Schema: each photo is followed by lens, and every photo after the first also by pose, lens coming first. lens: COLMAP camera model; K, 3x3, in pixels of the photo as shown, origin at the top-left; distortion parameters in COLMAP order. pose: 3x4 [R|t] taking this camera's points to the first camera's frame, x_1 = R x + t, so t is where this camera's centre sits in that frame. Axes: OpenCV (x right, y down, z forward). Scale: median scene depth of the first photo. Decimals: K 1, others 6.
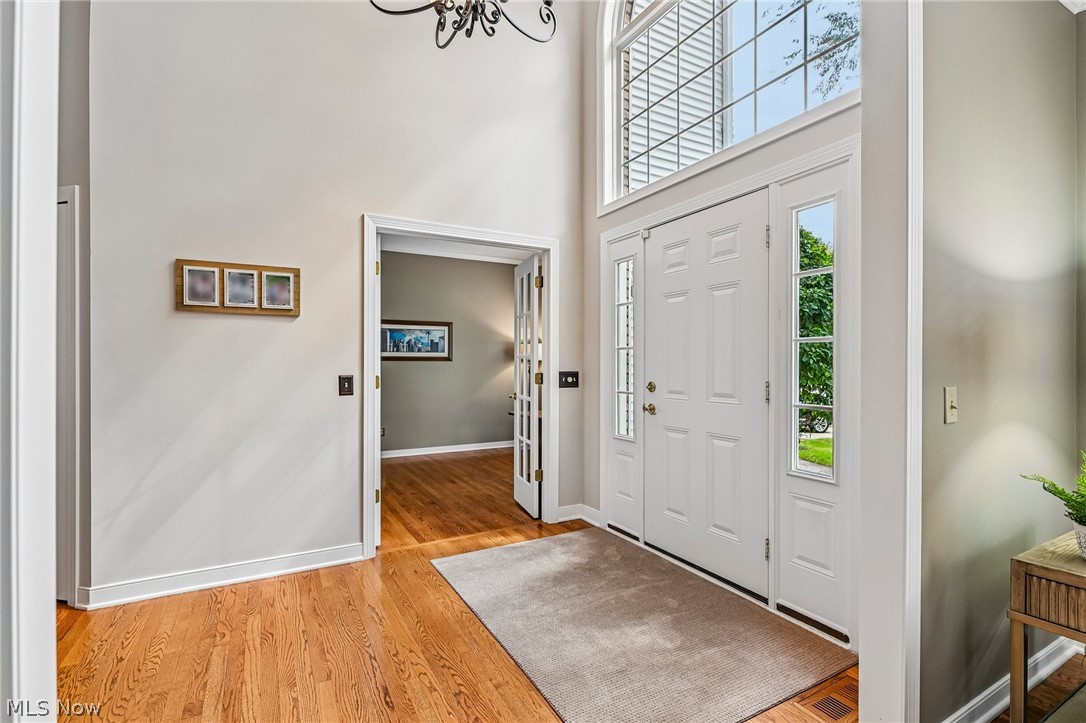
lens RADIAL K [[493.1, 0, 540.1], [0, 493.1, 361.6], [0, 0, 1]] dist [-0.001066, -0.002306]
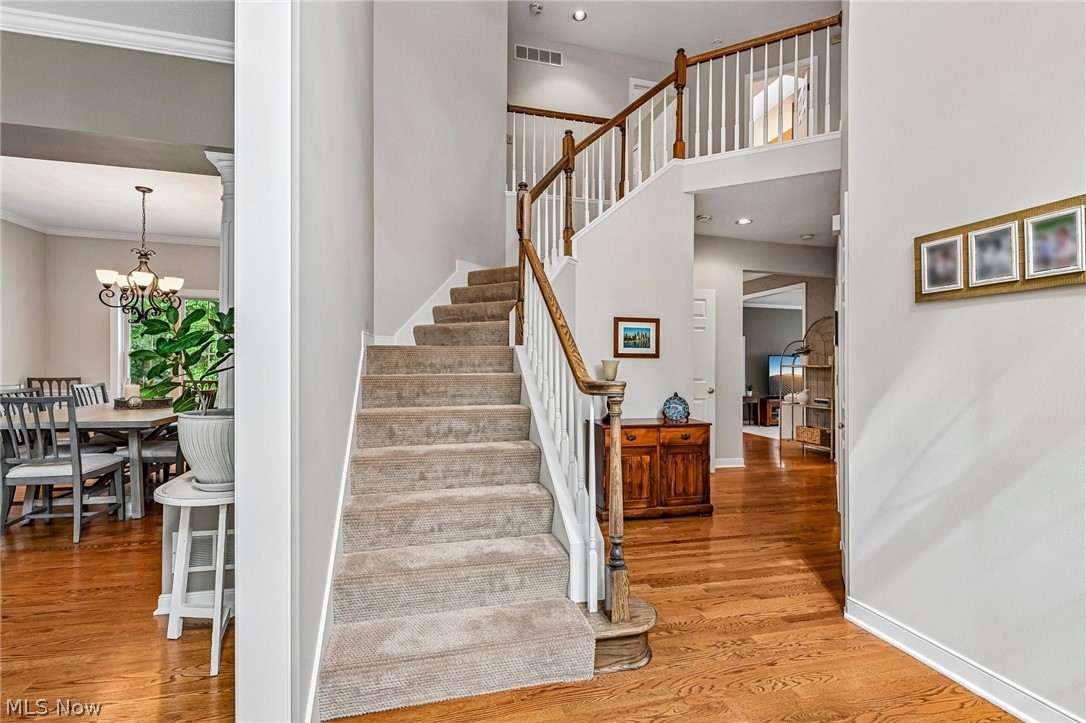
lens RADIAL K [[493.1, 0, 539.7], [0, 493.1, 365.7], [0, 0, 1]] dist [-0.001066, -0.002306]
pose [[-0.243466, -0.001509, -0.969908, 0.177012], [-0.003202, 0.999995, -0.000752, 0.000465], [0.969904, 0.002922, -0.243469, 0.586564]]
